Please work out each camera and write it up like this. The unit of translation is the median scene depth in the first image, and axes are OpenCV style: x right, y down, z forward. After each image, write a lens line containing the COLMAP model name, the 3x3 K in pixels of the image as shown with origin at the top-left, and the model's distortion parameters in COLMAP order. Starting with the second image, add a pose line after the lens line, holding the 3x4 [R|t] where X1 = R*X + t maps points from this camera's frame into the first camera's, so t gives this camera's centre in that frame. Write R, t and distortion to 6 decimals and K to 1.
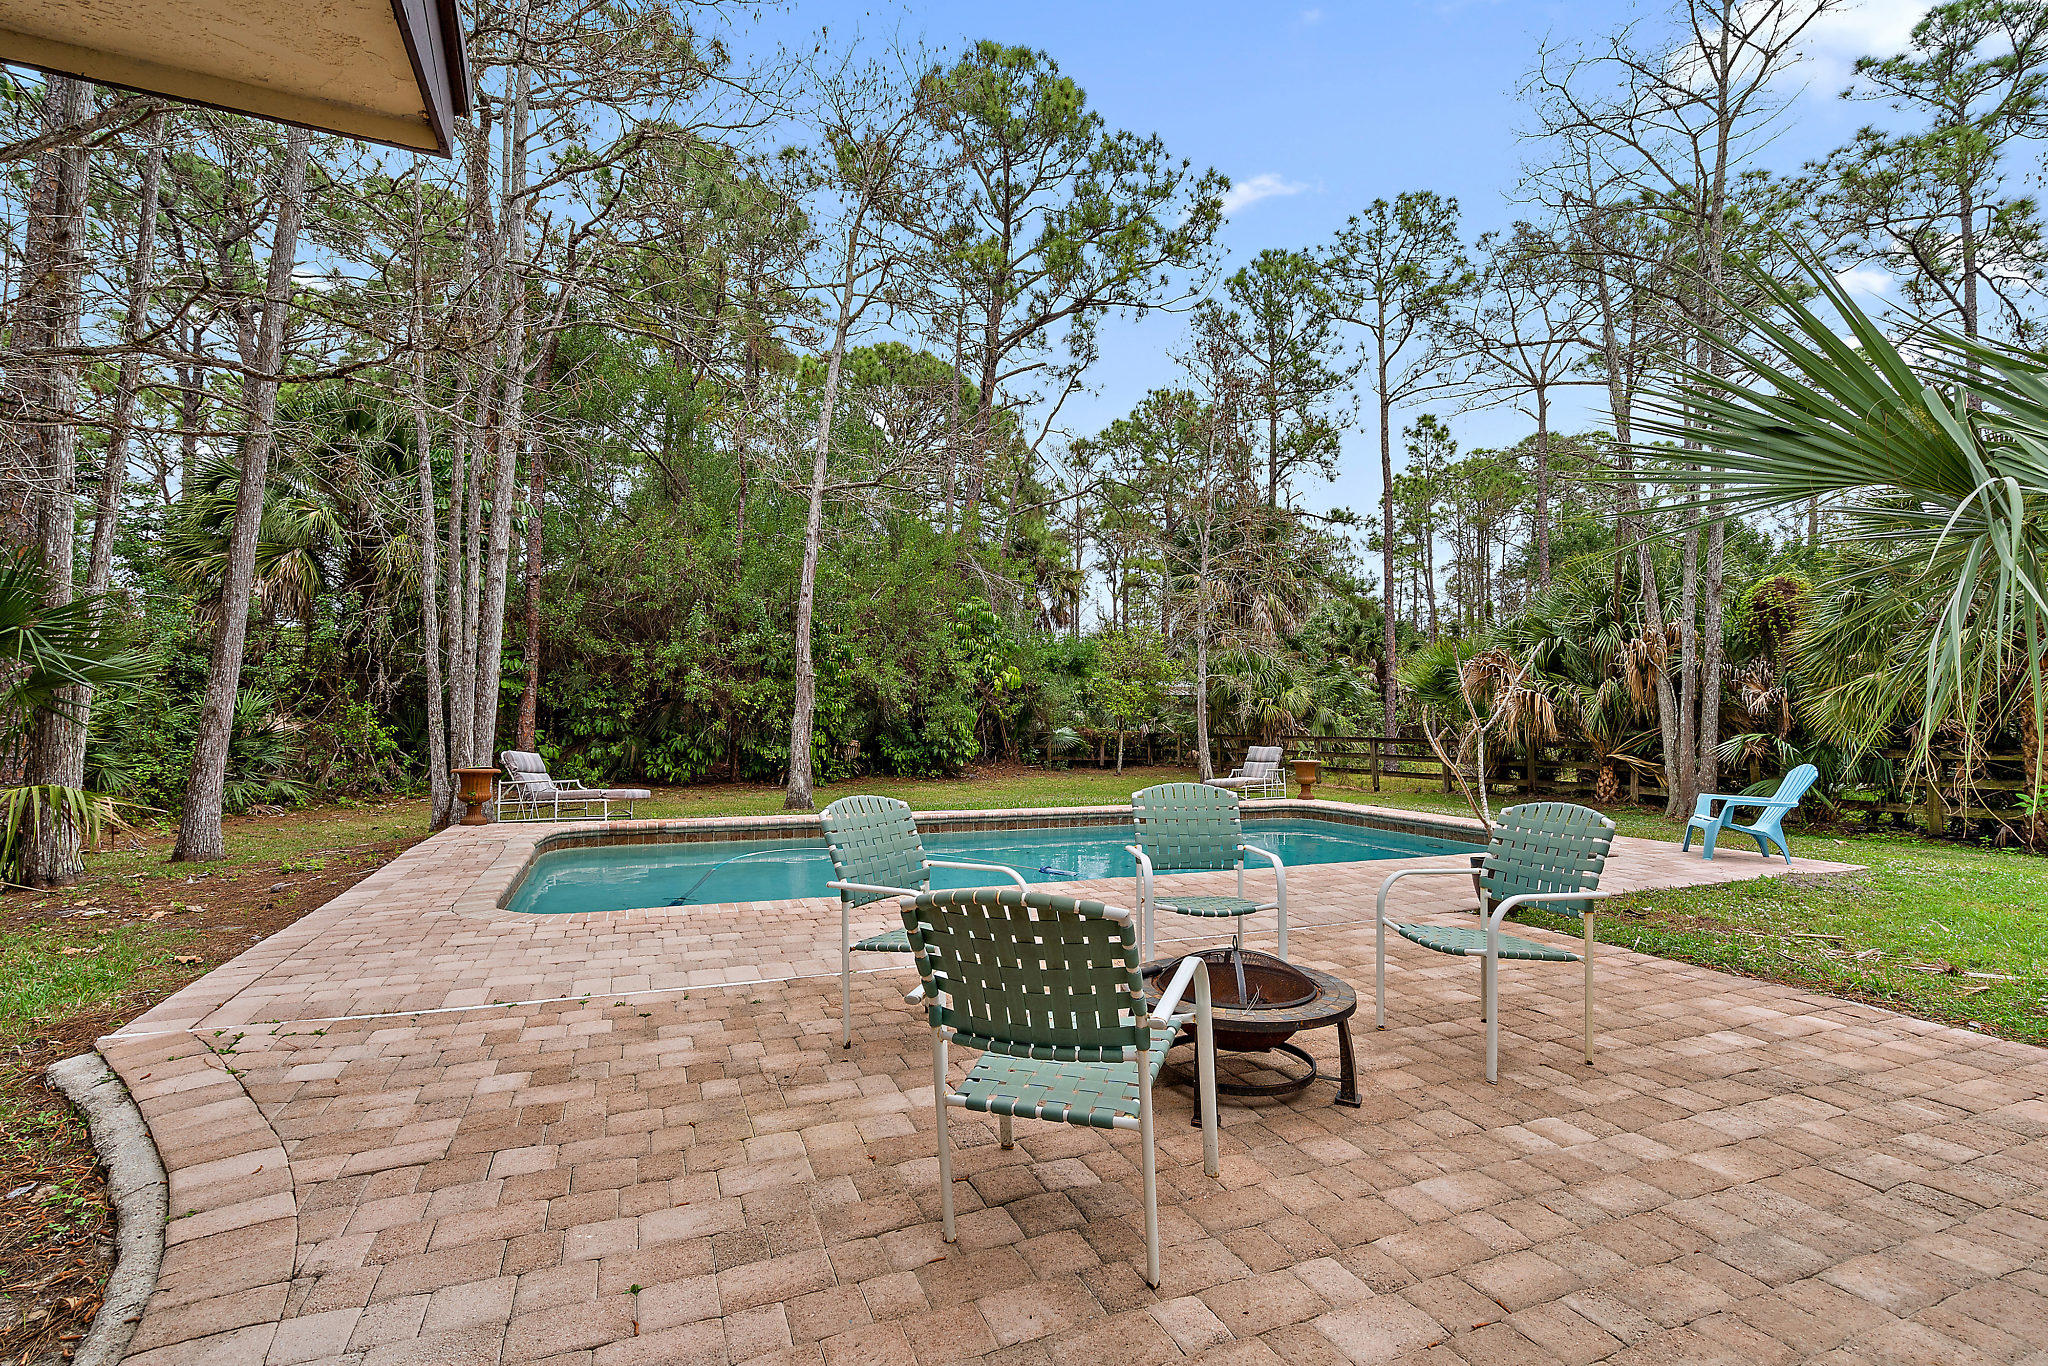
lens RADIAL K [[943.3, 0, 1022.0], [0, 943.3, 677.3], [0, 0, 1]] dist [0.000245, -0.000023]
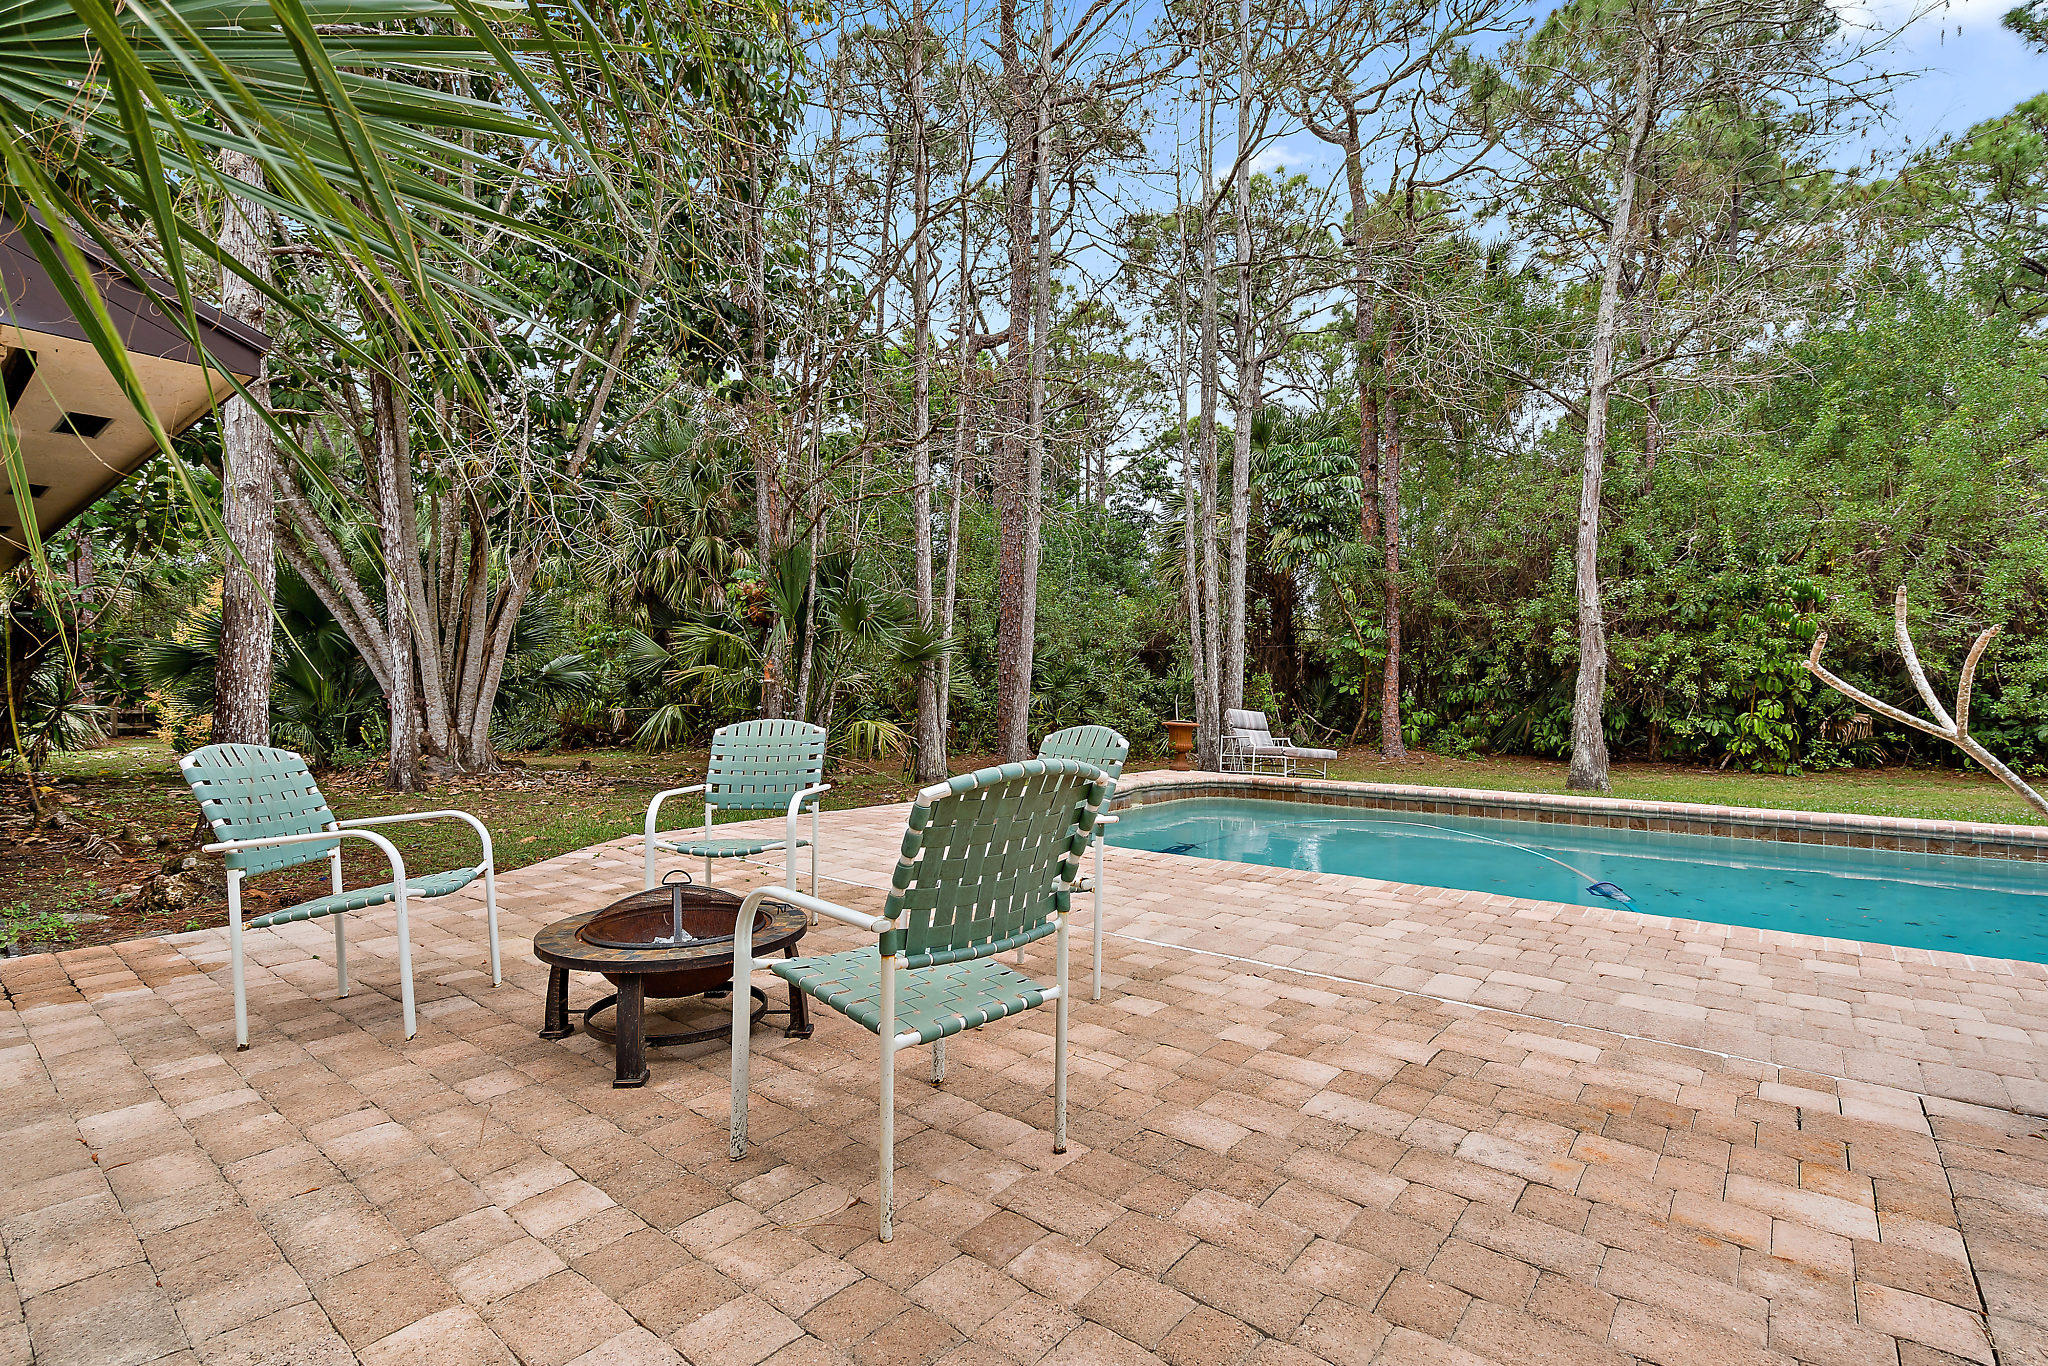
lens RADIAL K [[943.3, 0, 1015.3], [0, 943.3, 698.8], [0, 0, 1]] dist [0.000245, -0.000023]
pose [[0.457746, 0.001193, -0.889082, 0.981888], [0.041892, 0.998859, 0.022909, 0.081626], [0.888095, -0.047732, 0.457174, 0.736543]]
